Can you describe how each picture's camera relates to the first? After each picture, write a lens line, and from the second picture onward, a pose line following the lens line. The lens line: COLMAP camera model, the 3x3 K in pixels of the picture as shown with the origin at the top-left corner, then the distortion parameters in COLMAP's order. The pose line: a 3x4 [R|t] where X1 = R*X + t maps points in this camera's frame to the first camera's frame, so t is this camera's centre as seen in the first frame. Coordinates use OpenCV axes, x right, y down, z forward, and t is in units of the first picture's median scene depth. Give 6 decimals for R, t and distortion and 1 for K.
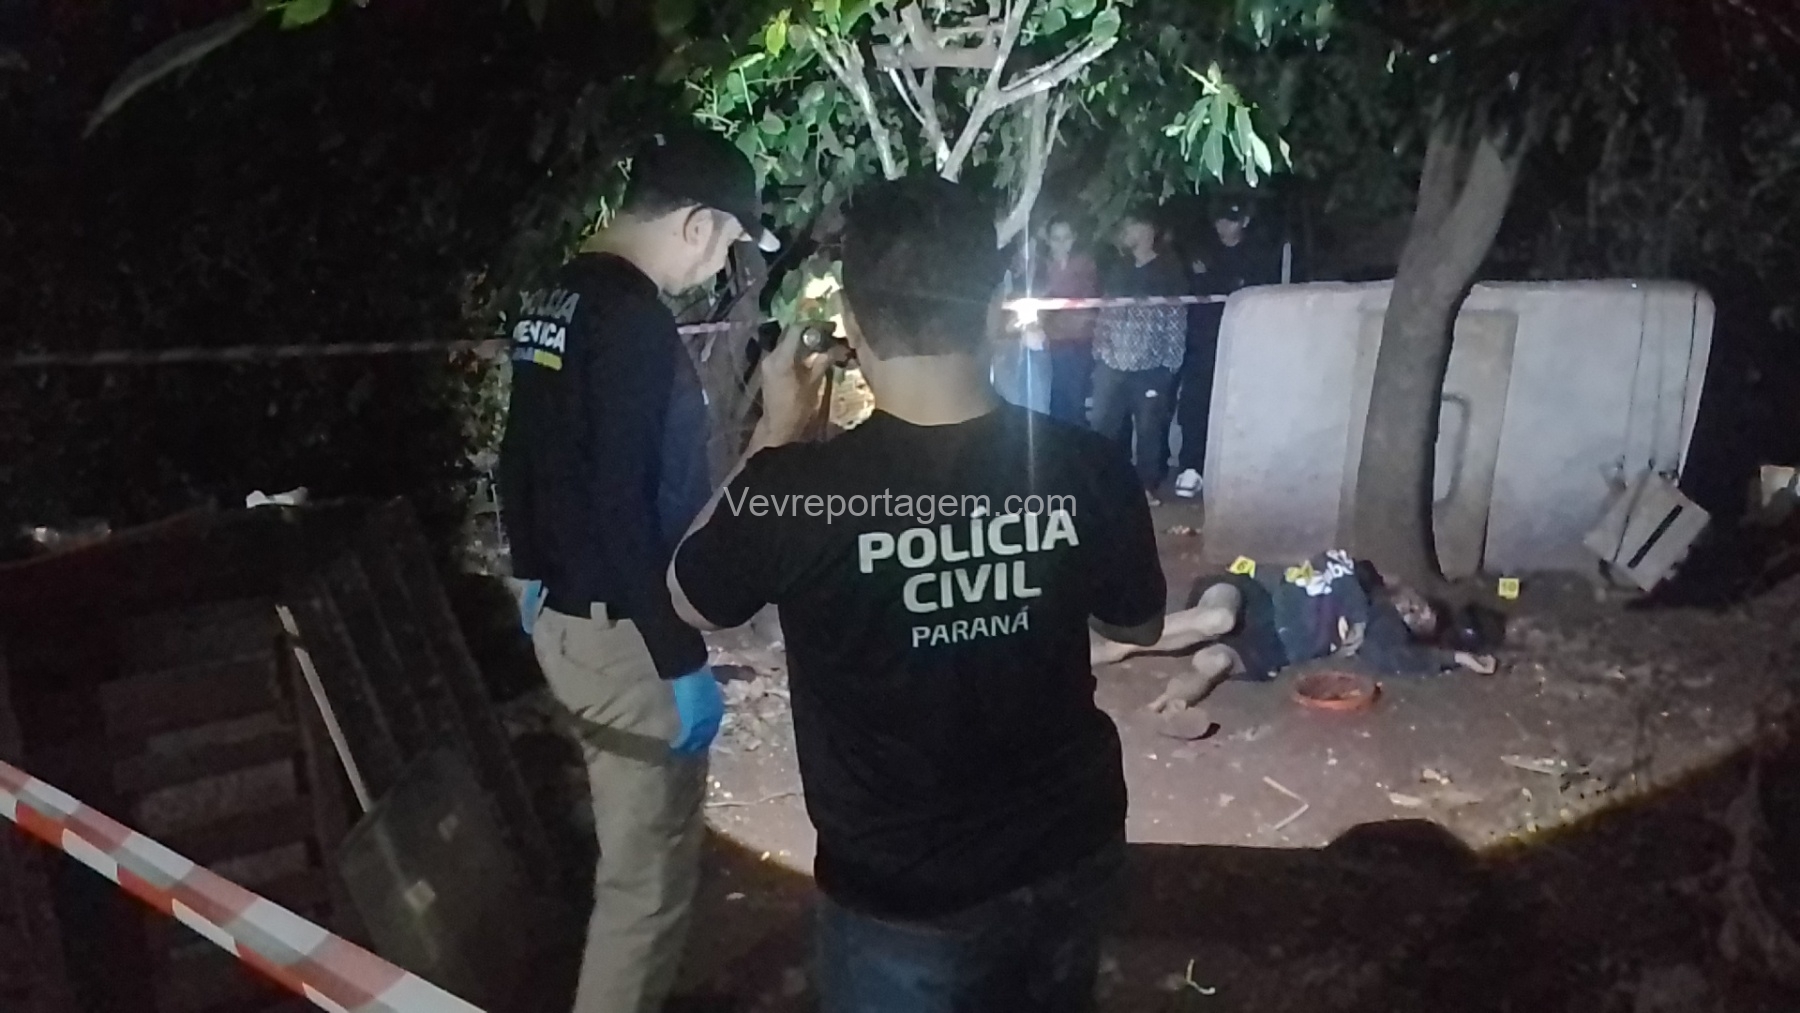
lens RADIAL K [[1367.7, 0, 900.0], [0, 1367.7, 506.5], [0, 0, 1]] dist [0.109489, -0.170001]
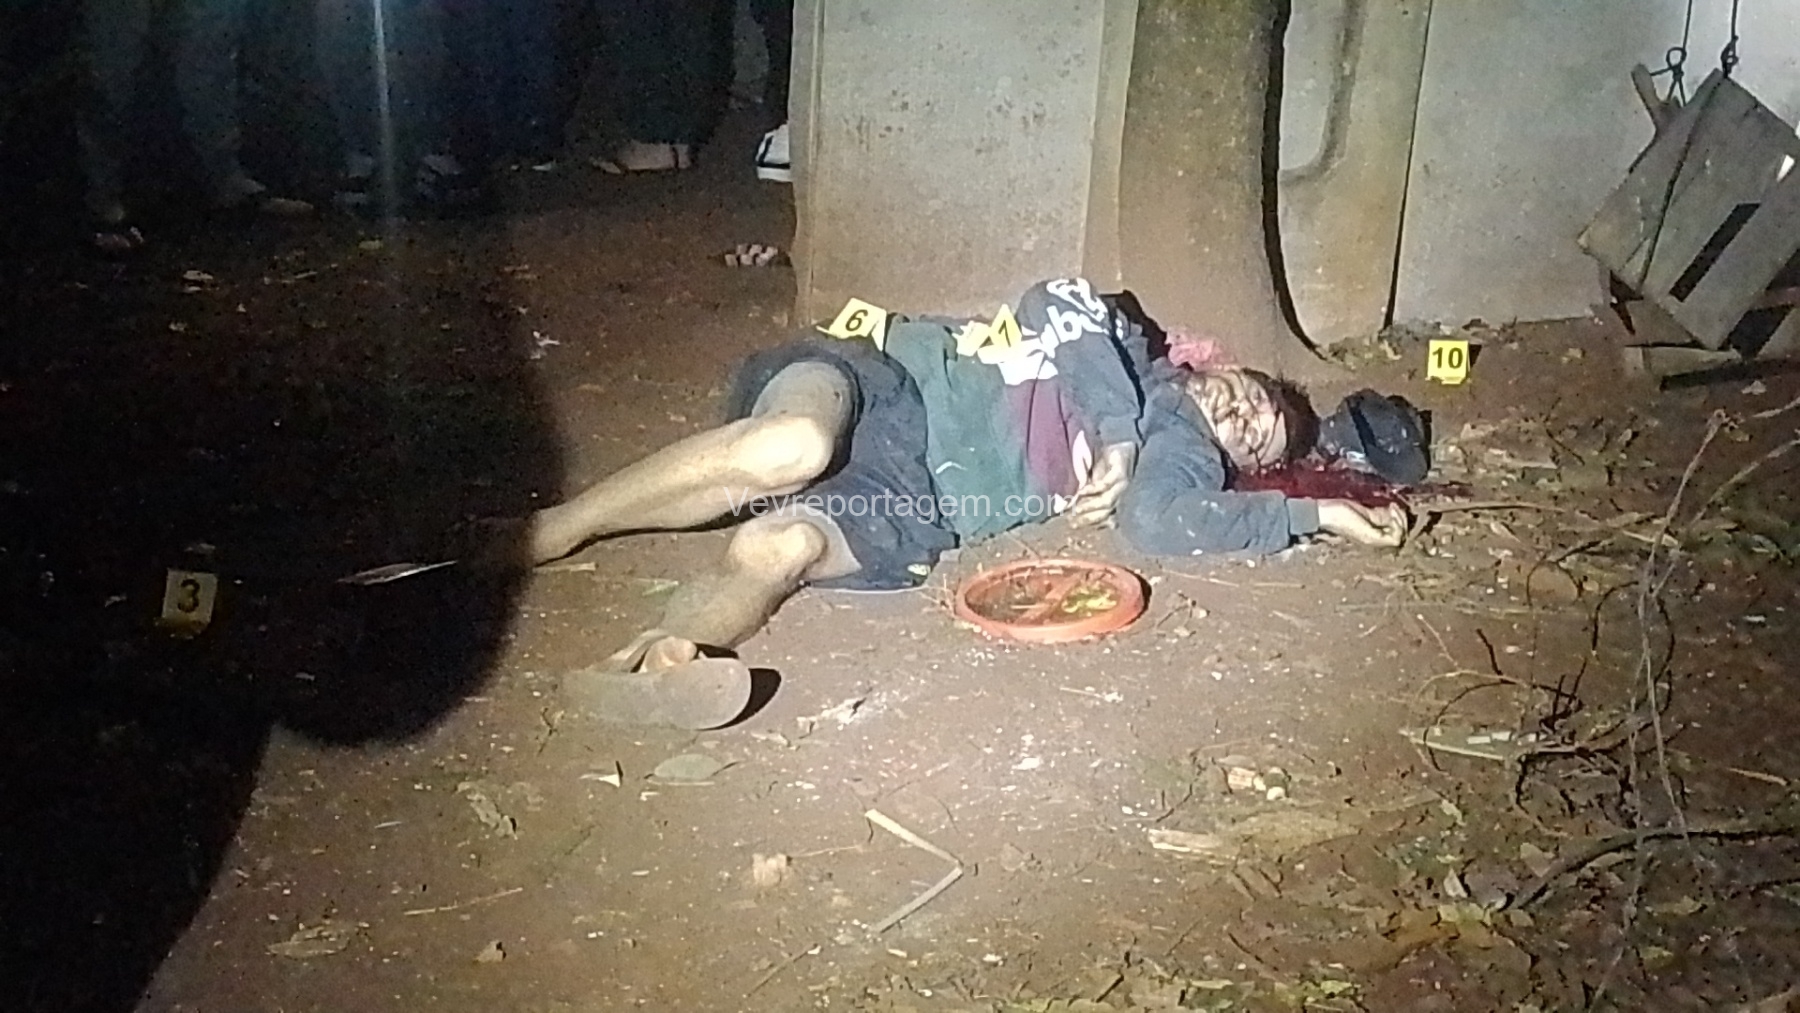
lens RADIAL K [[3001.9, 0, 900.0], [0, 3001.9, 506.5], [0, 0, 1]] dist [0.118724, 0.047650]
pose [[0.977742, -0.035177, 0.206839, 0.075532], [0.017873, 0.996226, 0.084943, 0.023789], [-0.209047, -0.079355, 0.974681, 0.103277]]
